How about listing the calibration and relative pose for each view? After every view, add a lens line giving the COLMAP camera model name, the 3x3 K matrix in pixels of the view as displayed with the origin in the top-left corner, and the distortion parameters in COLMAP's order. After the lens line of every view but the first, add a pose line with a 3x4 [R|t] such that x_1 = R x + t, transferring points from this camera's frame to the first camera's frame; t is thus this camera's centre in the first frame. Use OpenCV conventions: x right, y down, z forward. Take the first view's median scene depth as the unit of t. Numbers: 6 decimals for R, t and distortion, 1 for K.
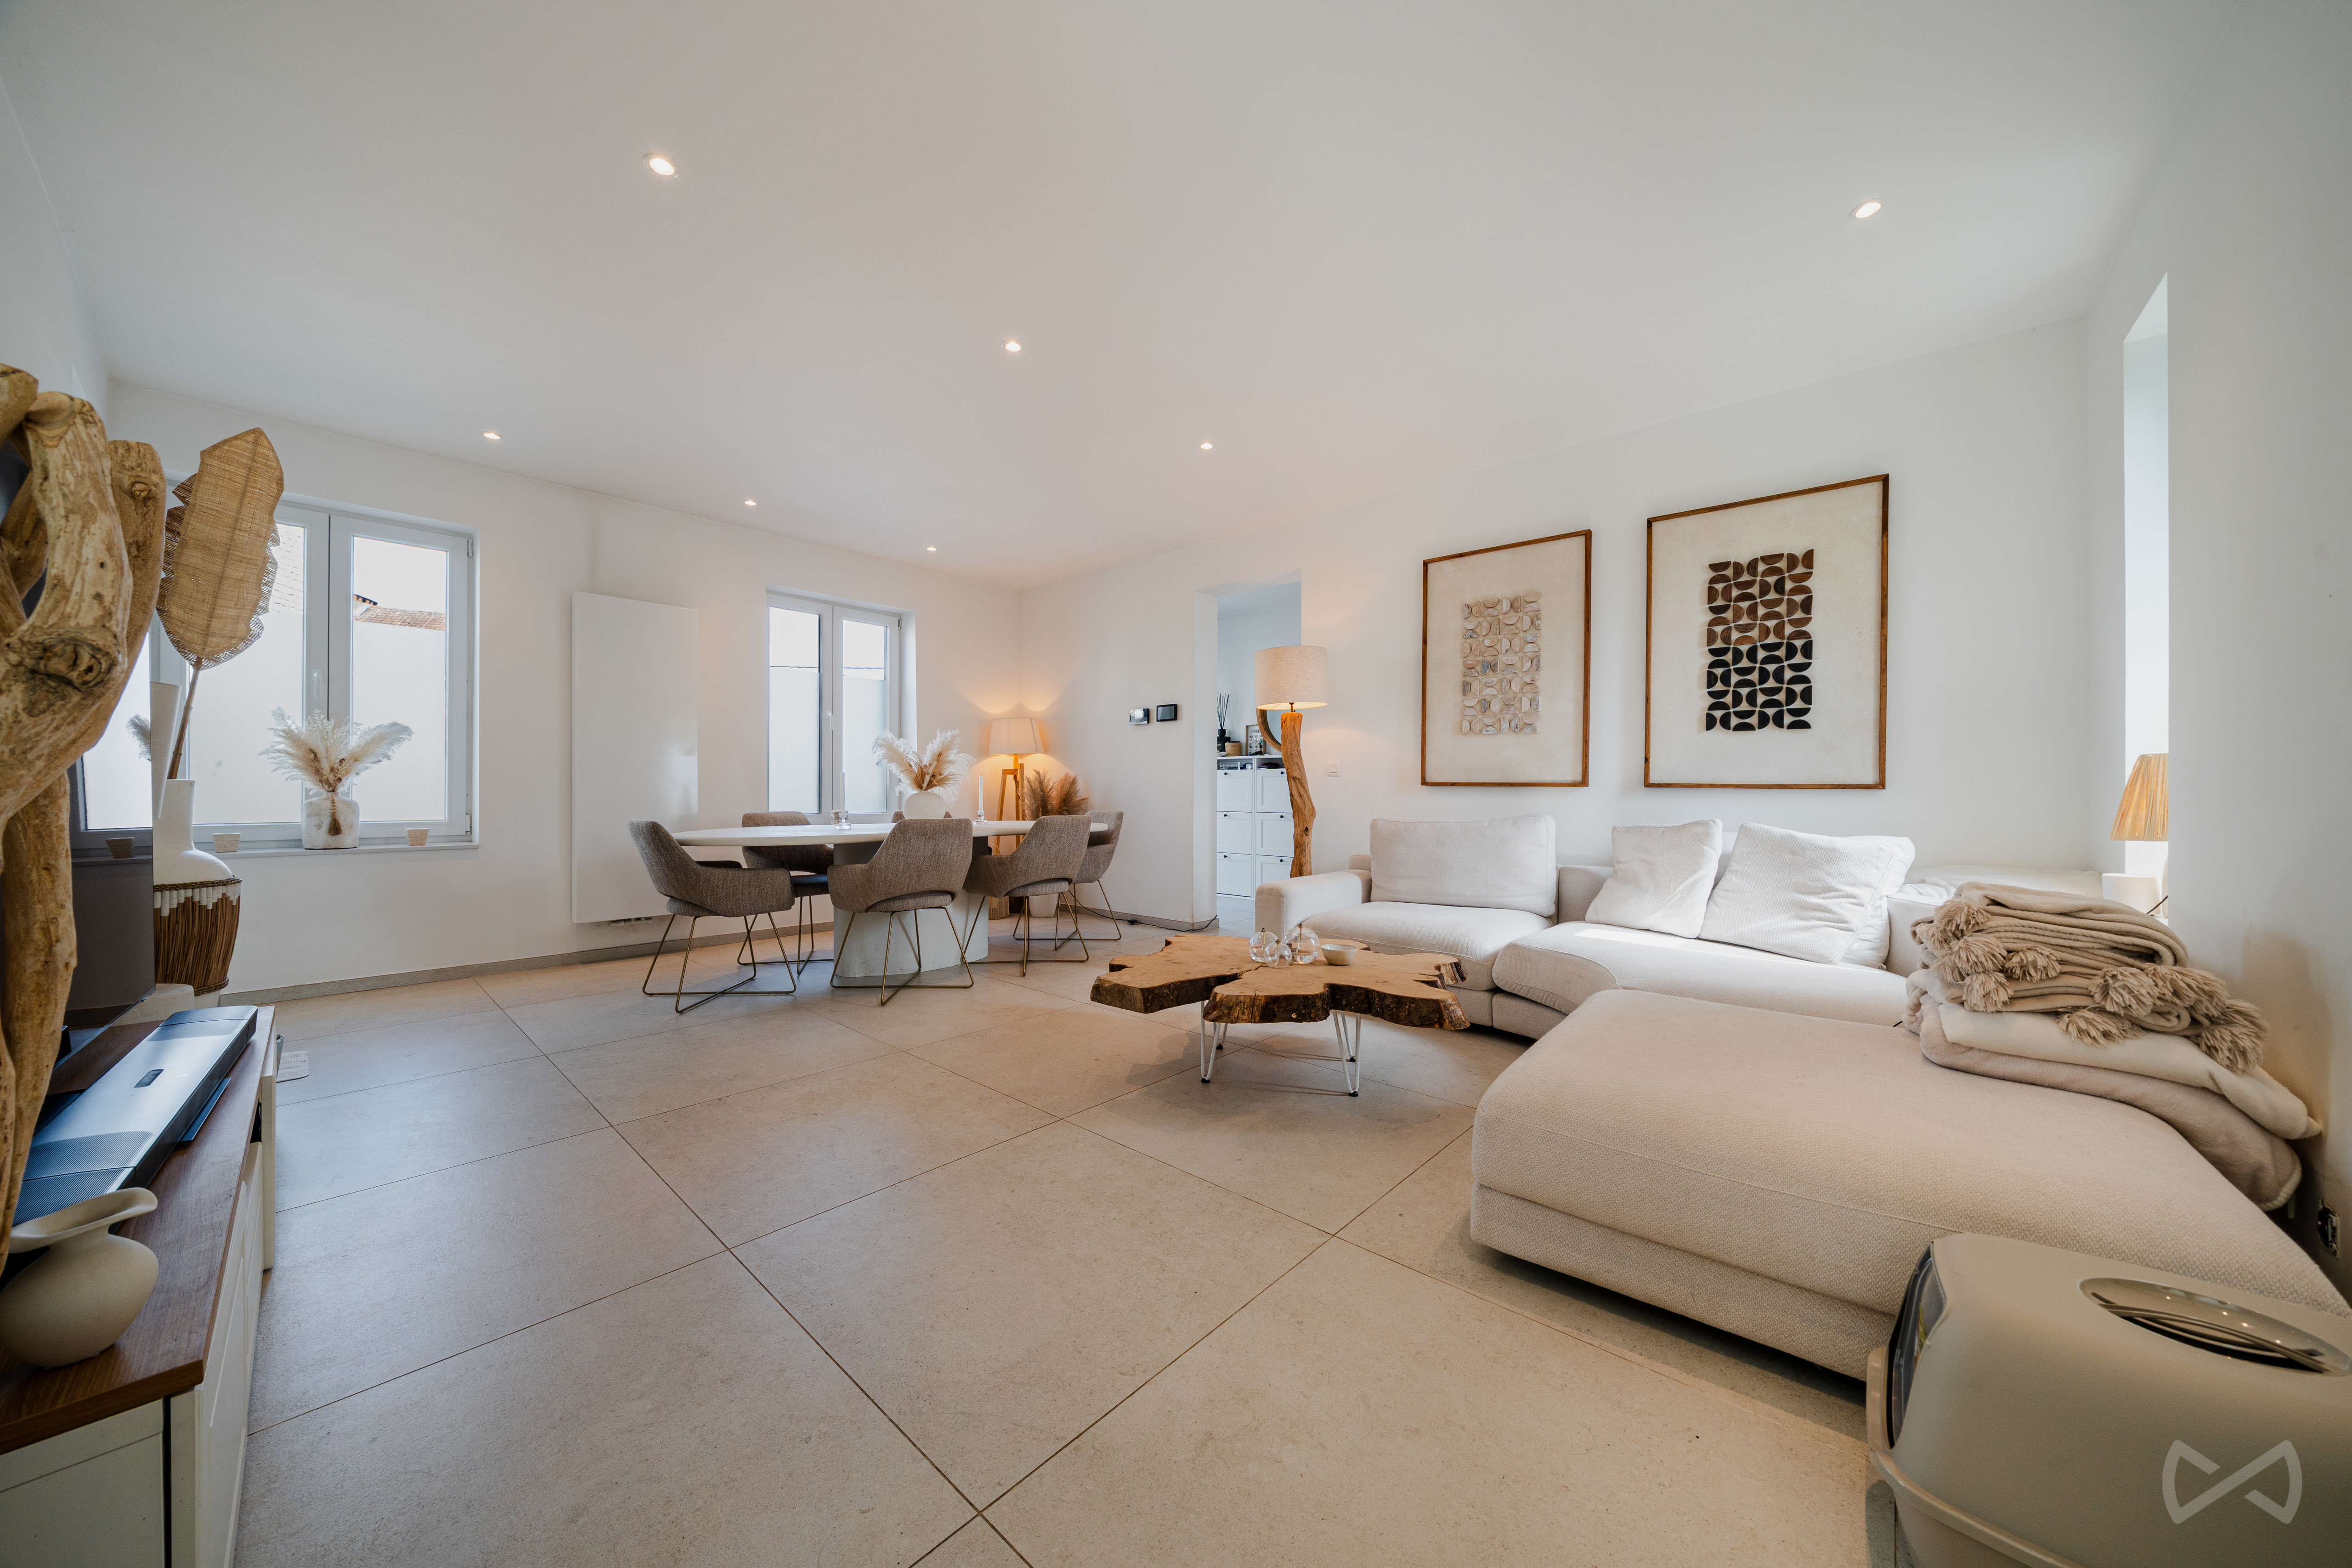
lens RADIAL K [[820.1, 0, 1173.4], [0, 820.1, 783.8], [0, 0, 1]] dist [-0.004025, -0.000158]
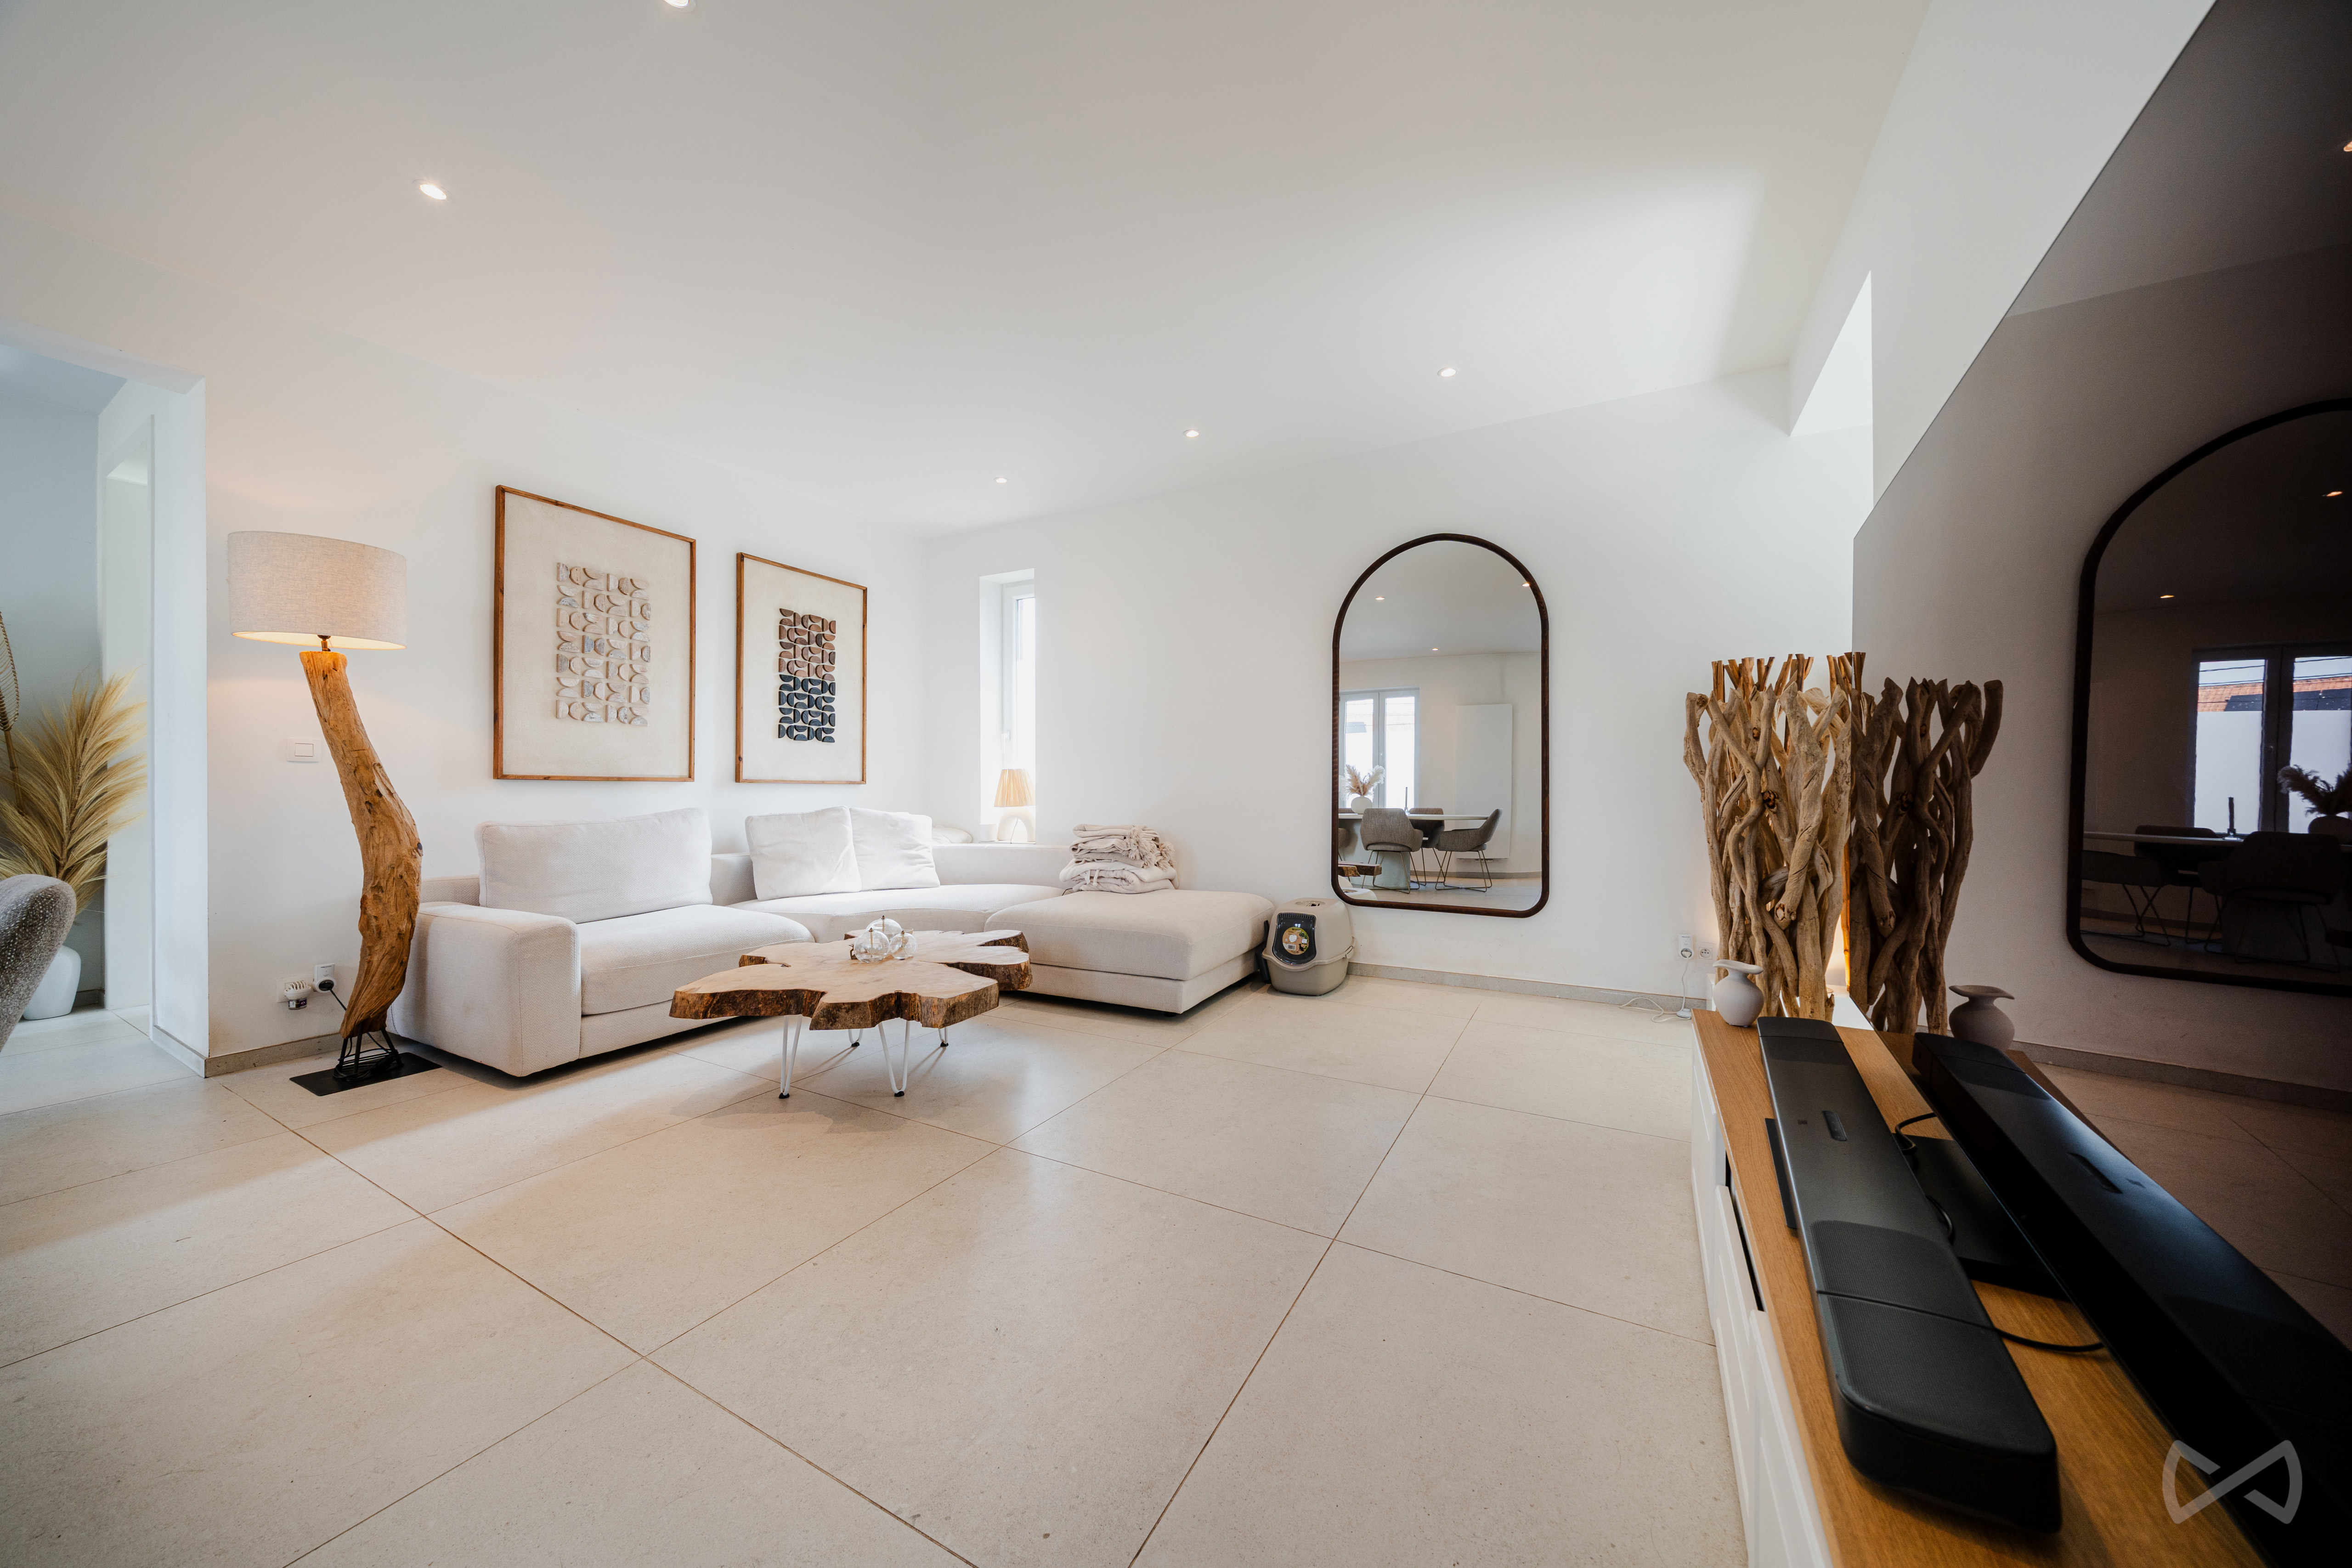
lens RADIAL K [[820.1, 0, 1165.2], [0, 820.1, 782.1], [0, 0, 1]] dist [-0.004025, -0.000158]
pose [[-0.234278, 0.000707, 0.972169, -0.699470], [-0.010956, 0.999934, -0.003367, 0.001022], [-0.972108, -0.011439, -0.234255, 0.680539]]
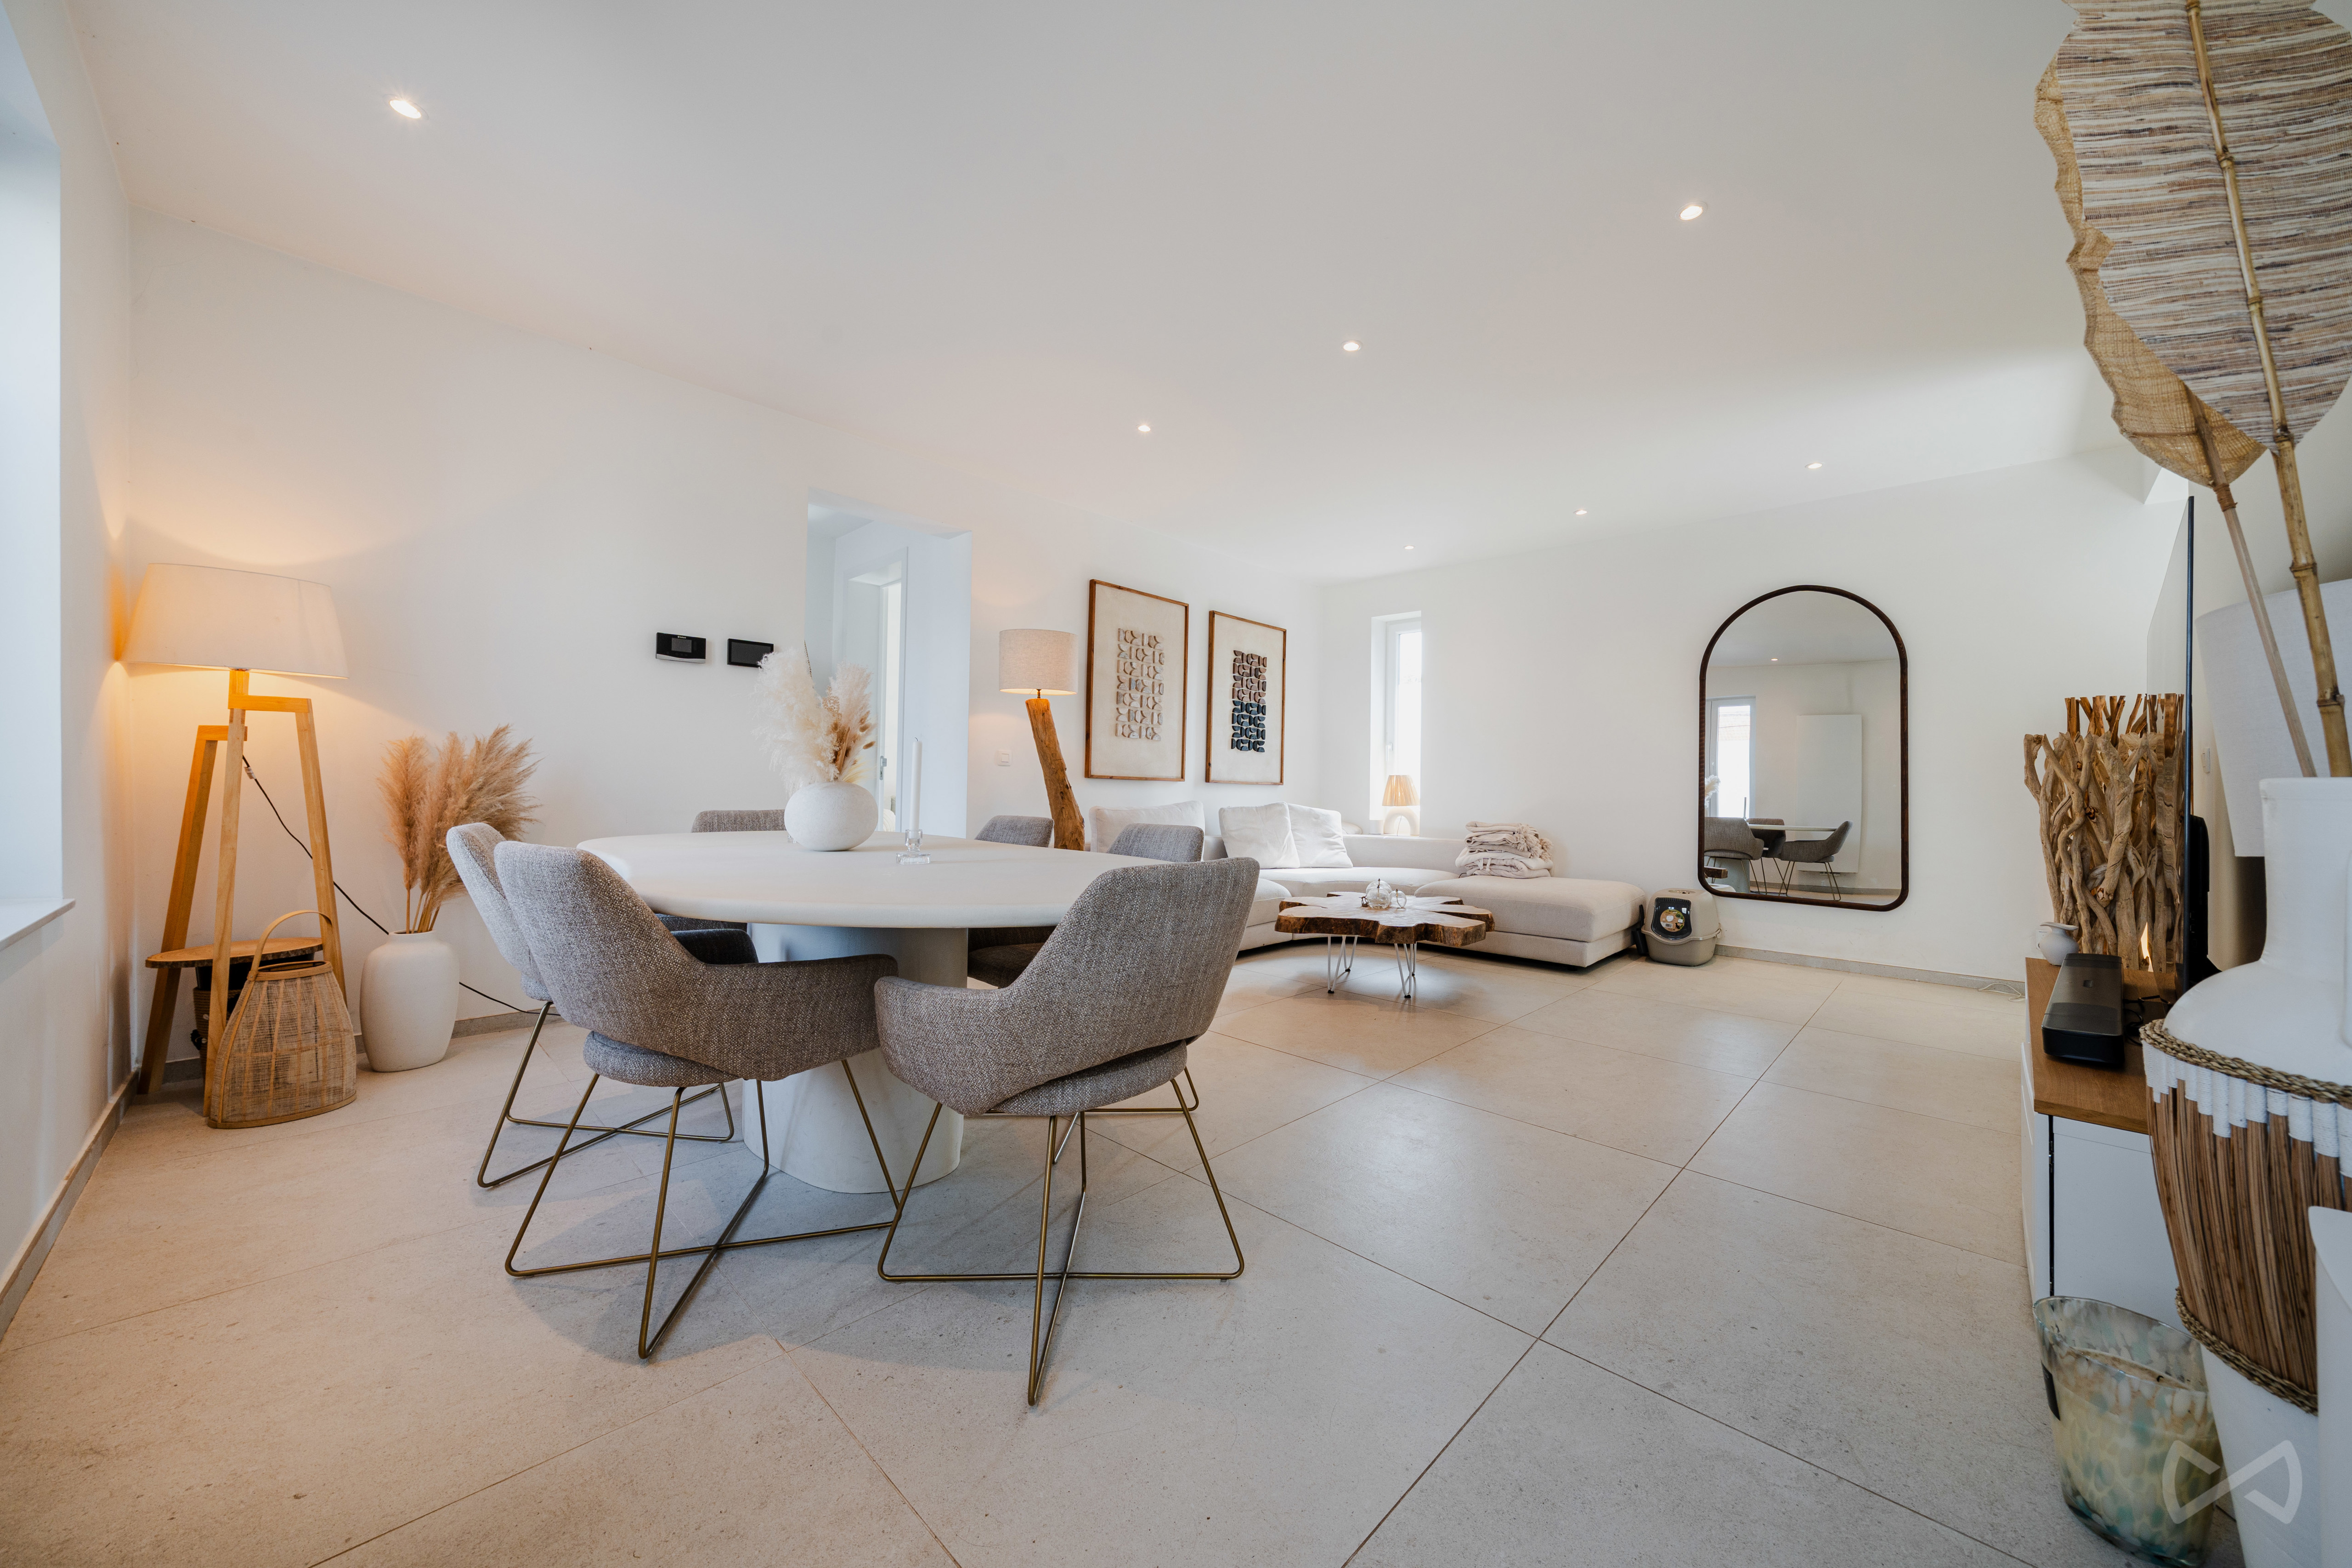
lens RADIAL K [[852.7, 0, 1234.2], [0, 852.7, 758.6], [0, 0, 1]] dist [-0.005756, -0.000073]
pose [[-0.007269, 0.027444, 0.999597, -1.041718], [-0.031128, 0.999133, -0.027657, 0.002472], [-0.999489, -0.031316, -0.006408, 0.960634]]
